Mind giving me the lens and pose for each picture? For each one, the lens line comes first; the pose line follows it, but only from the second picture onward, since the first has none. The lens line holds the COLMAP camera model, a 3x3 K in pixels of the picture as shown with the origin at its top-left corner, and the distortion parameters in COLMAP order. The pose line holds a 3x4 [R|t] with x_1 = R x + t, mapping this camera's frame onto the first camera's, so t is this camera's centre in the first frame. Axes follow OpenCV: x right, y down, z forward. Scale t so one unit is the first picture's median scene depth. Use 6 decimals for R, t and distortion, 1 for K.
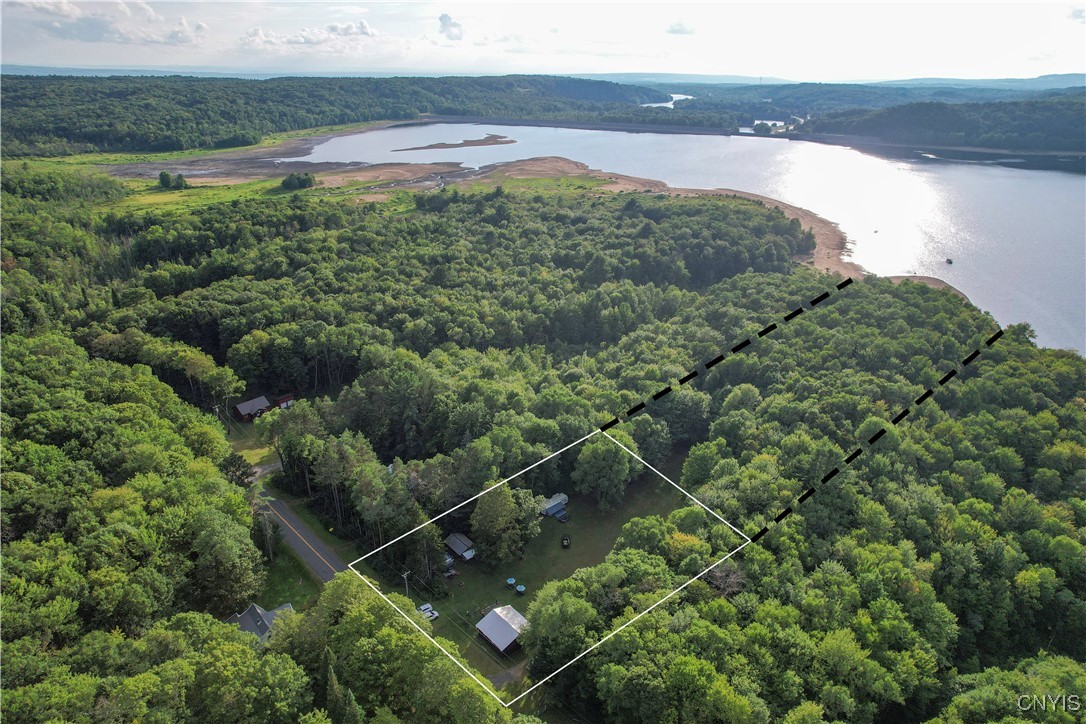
lens RADIAL K [[696.5, 0, 545.7], [0, 696.5, 359.5], [0, 0, 1]] dist [-0.083911, 0.079674]
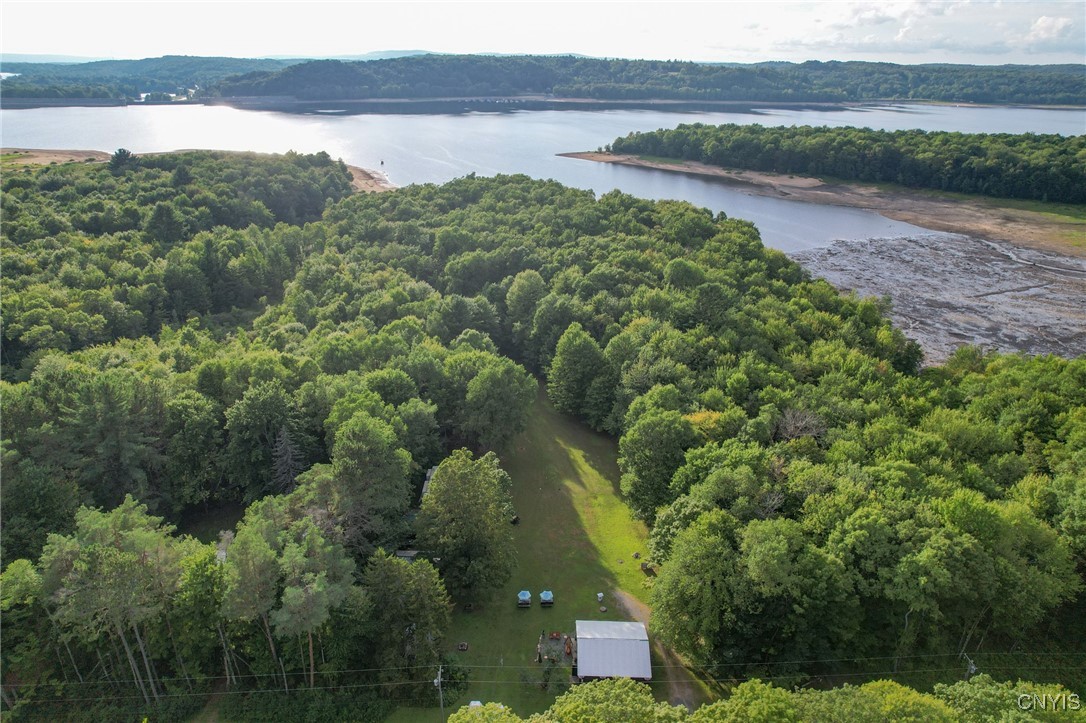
lens RADIAL K [[696.5, 0, 545.7], [0, 696.5, 359.0], [0, 0, 1]] dist [-0.083911, 0.079674]
pose [[0.676432, -0.301163, 0.672117, -0.300427], [0.284896, 0.948530, 0.138294, 0.029356], [-0.679172, 0.097936, 0.727416, 0.394895]]
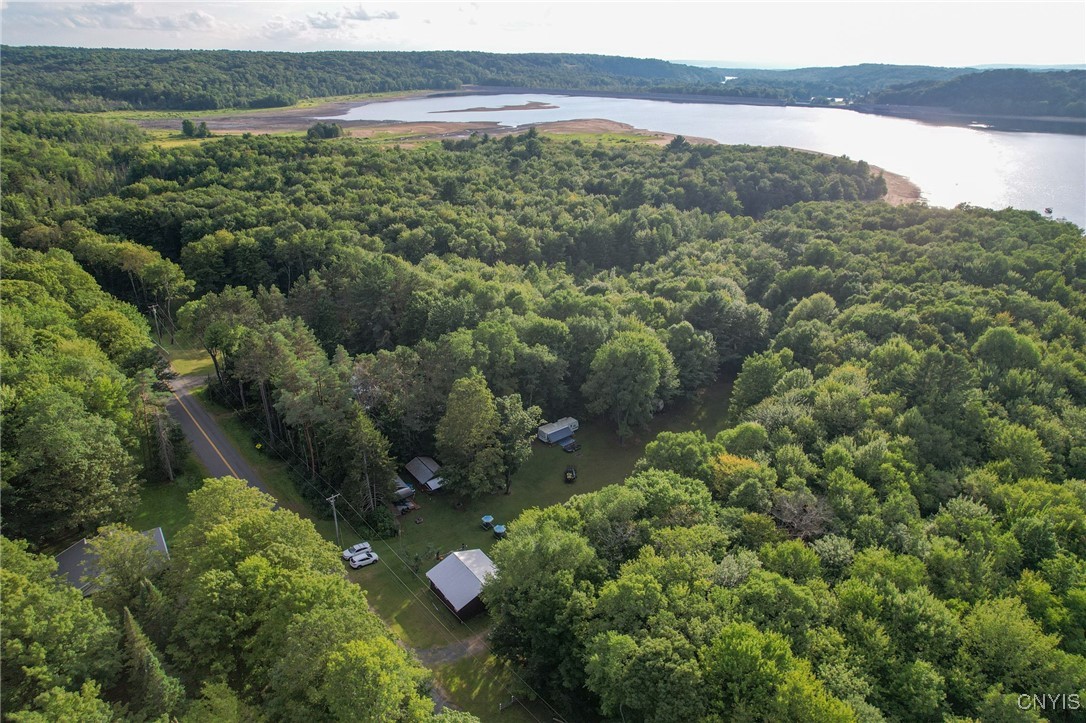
lens RADIAL K [[696.5, 0, 545.7], [0, 696.5, 359.0], [0, 0, 1]] dist [-0.083911, 0.079674]
pose [[0.997739, 0.027292, -0.061422, 0.038021], [-0.026448, 0.999545, 0.014512, 0.110367], [0.061790, -0.012855, 0.998006, 0.224352]]
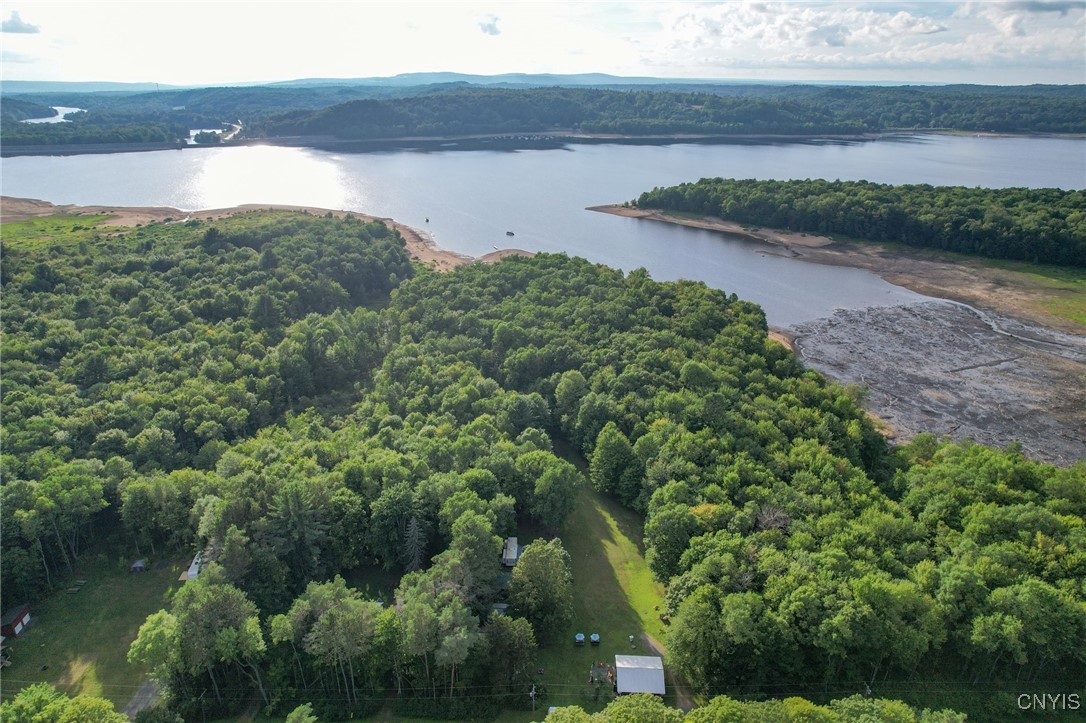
lens RADIAL K [[696.5, 0, 545.7], [0, 696.5, 359.0], [0, 0, 1]] dist [-0.083911, 0.079674]
pose [[0.700939, -0.284413, 0.654059, -0.443627], [0.287110, 0.951984, 0.106275, -0.109647], [-0.652880, 0.113295, 0.748941, 0.231016]]
